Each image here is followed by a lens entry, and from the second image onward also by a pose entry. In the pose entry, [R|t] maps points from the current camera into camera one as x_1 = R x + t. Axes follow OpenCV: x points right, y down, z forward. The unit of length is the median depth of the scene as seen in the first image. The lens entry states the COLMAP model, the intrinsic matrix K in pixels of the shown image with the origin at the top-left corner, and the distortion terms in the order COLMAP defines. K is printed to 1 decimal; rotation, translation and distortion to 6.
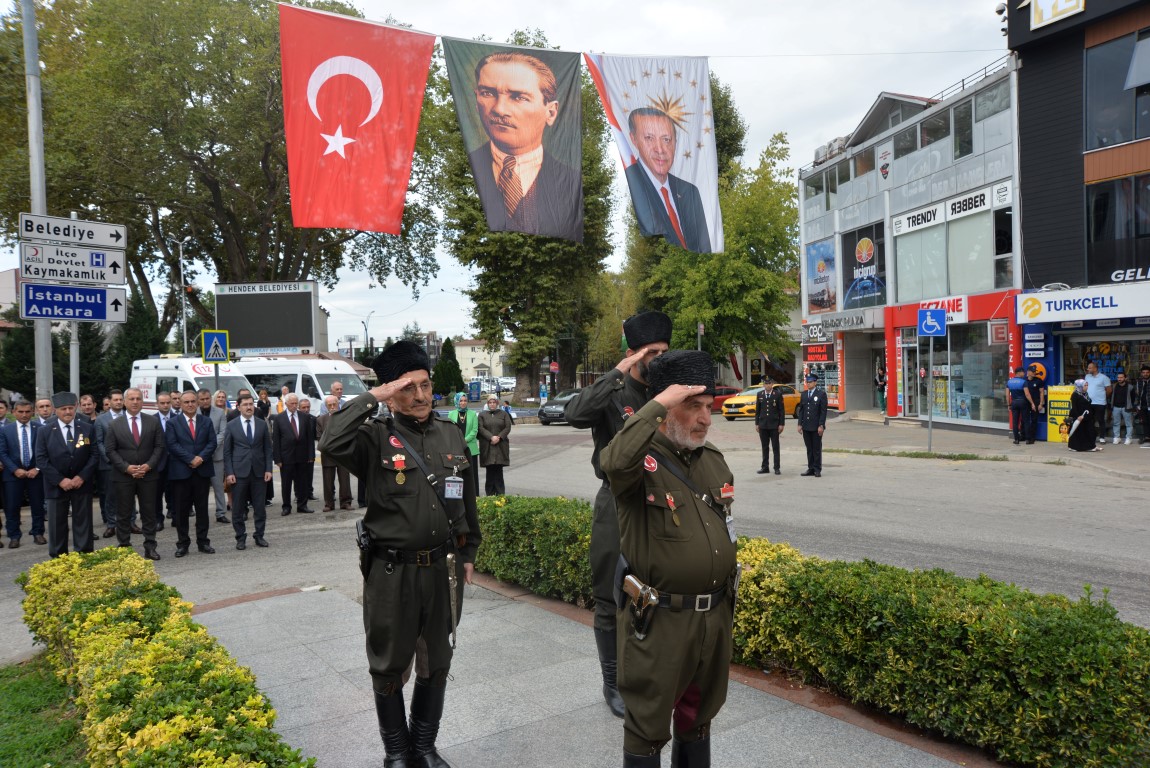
lens RADIAL K [[877.1, 0, 575.0], [0, 877.1, 384.0], [0, 0, 1]] dist [-0.139336, 0.180901]
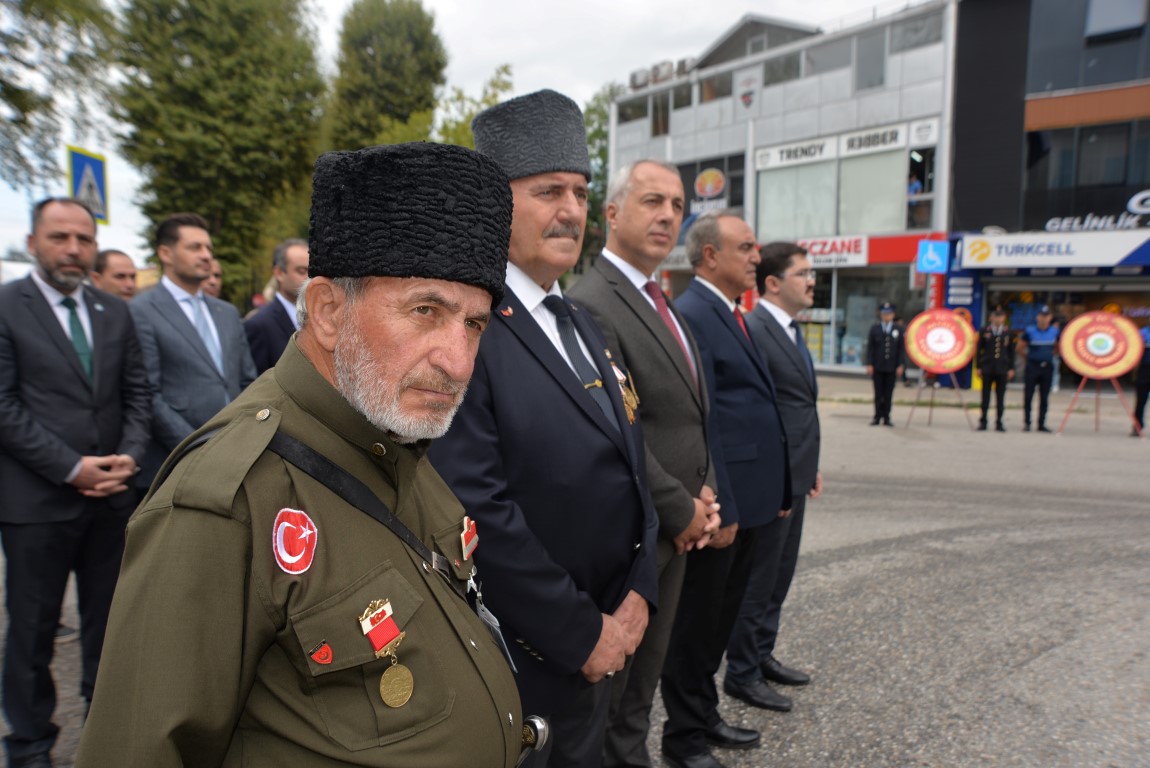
lens RADIAL K [[850.5, 0, 575.0], [0, 850.5, 384.0], [0, 0, 1]] dist [-0.147422, 0.174747]
pose [[0.893904, 0.002812, 0.448250, -0.231988], [-0.029765, 0.998146, 0.053094, 0.019527], [-0.447269, -0.060803, 0.892330, 0.287456]]
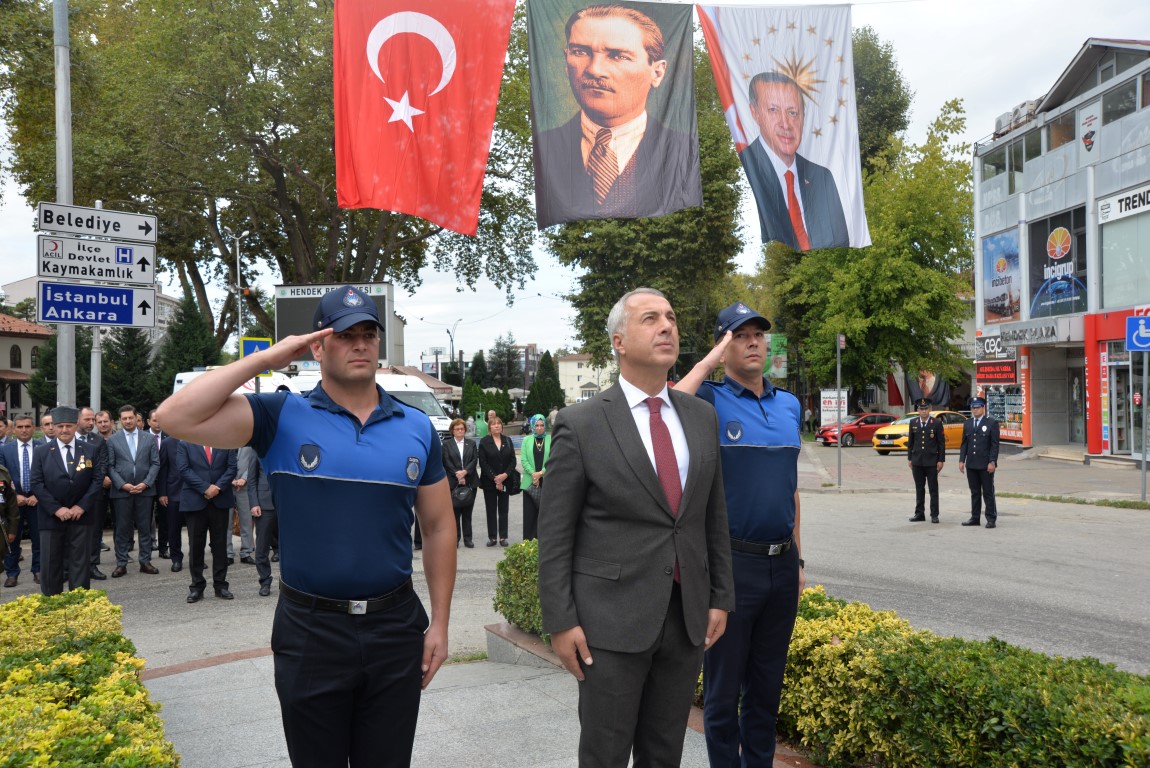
lens RADIAL K [[1044.8, 0, 575.0], [0, 1044.8, 384.0], [0, 0, 1]] dist [-0.098554, 0.274707]
pose [[0.992557, 0.011029, -0.121277, 0.013883], [-0.013735, 0.999675, -0.021499, 0.000802], [0.121000, 0.023005, 0.992386, 0.008002]]
